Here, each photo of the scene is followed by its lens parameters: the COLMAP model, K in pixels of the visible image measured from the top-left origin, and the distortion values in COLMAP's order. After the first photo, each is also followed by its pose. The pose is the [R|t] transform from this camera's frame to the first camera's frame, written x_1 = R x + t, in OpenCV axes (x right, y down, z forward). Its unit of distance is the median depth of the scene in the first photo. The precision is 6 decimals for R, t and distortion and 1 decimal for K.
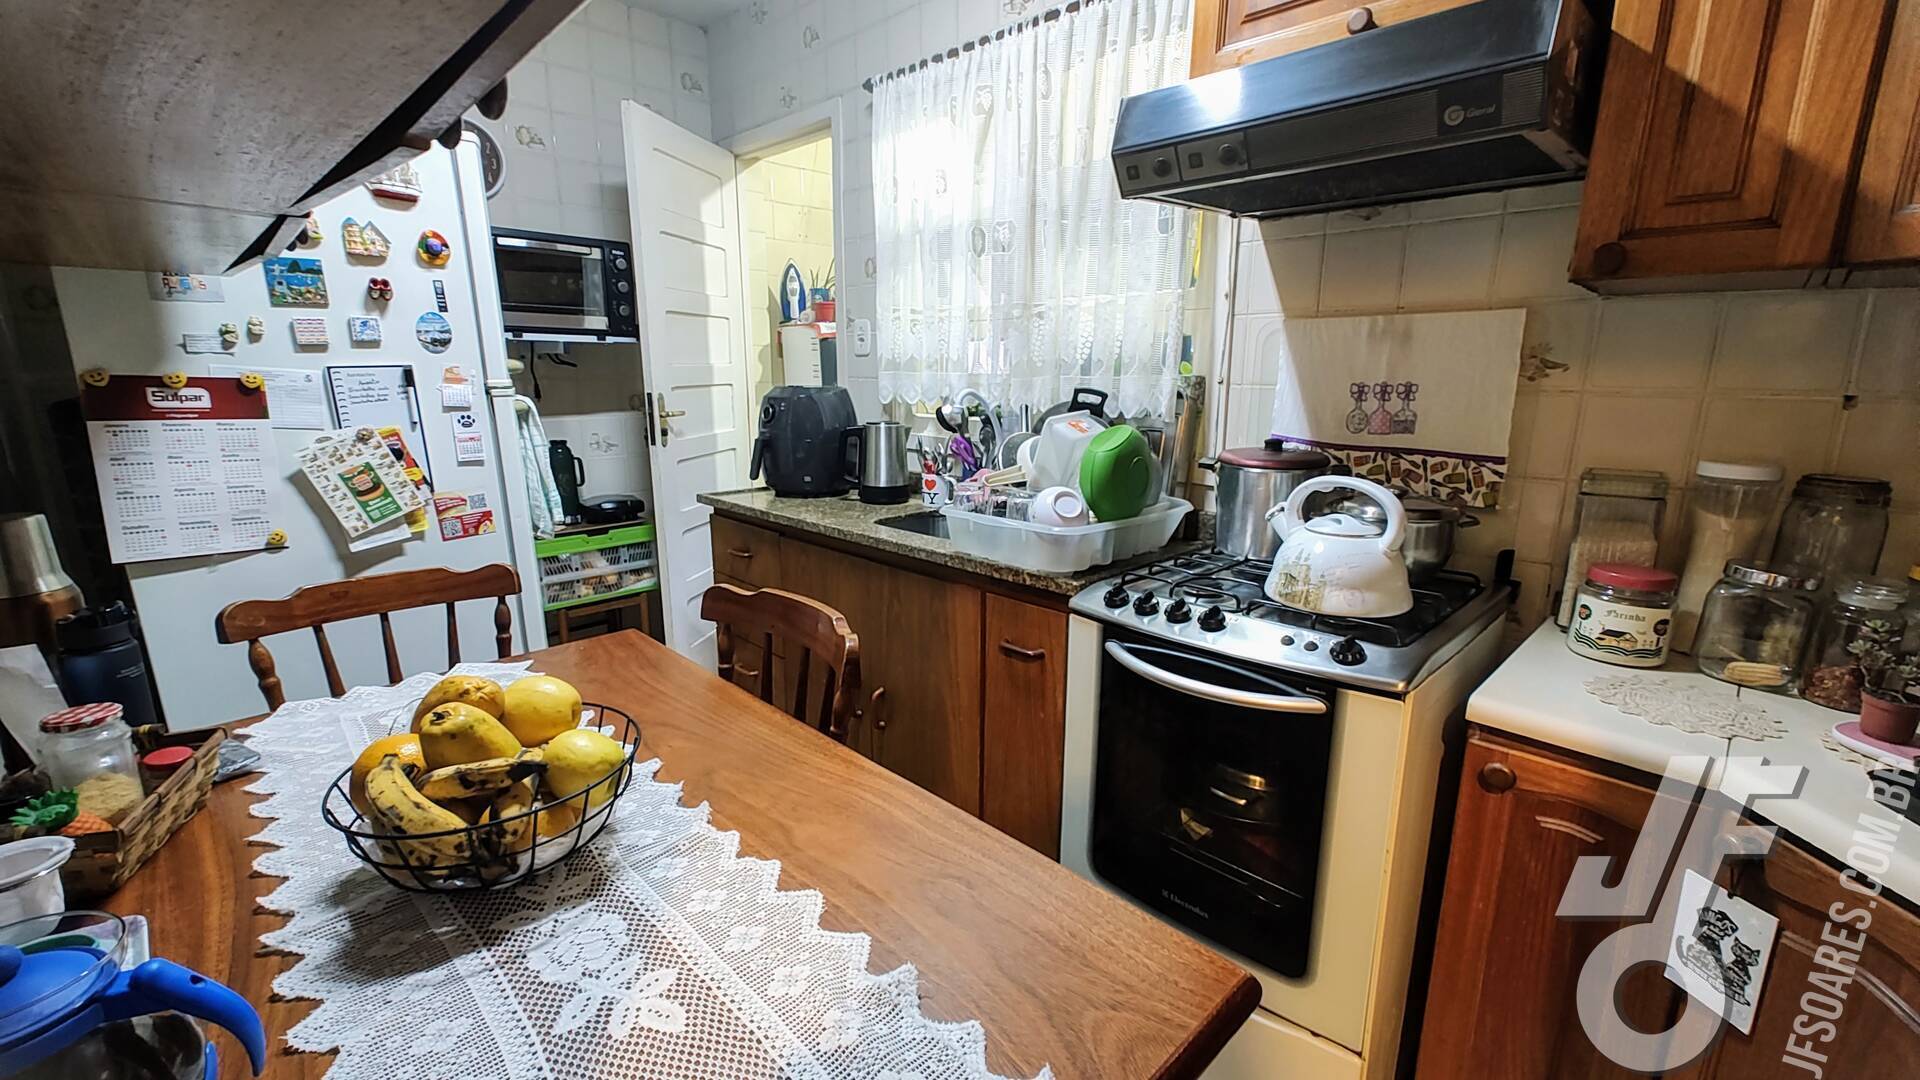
lens RADIAL K [[791.6, 0, 960.0], [0, 791.6, 540.0], [0, 0, 1]] dist [-0.000615, 0.011435]
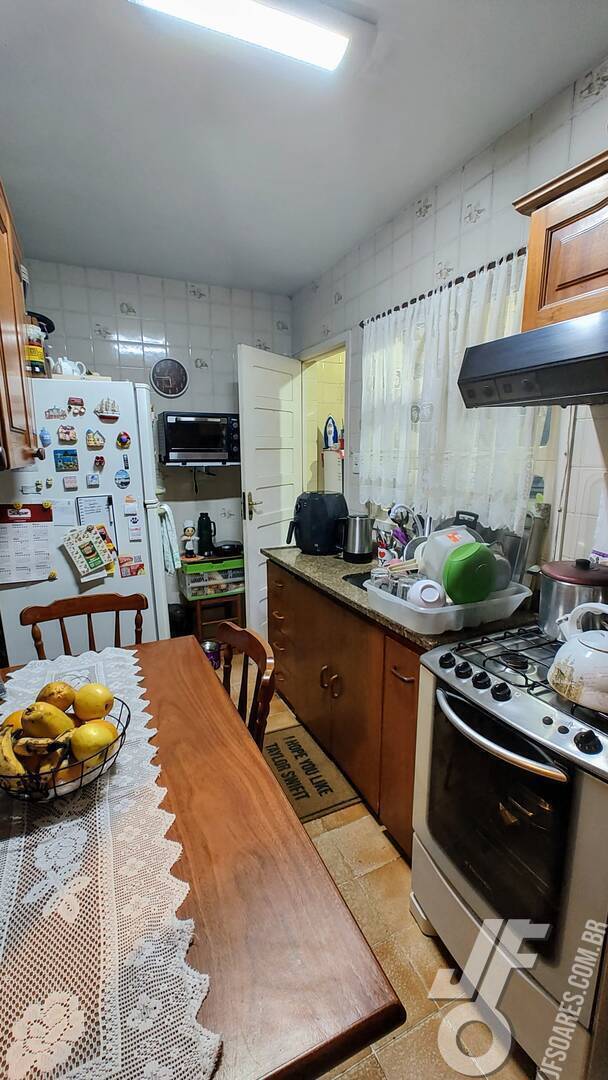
lens RADIAL K [[450.1, 0, 307.4], [0, 450.1, 533.0], [0, 0, 1]] dist [0.009187, 0.001085]
pose [[0.941782, 0.055196, -0.331662, 0.186416], [-0.064857, 0.997730, -0.018122, -0.124985], [0.329909, 0.038578, 0.943224, 0.047224]]
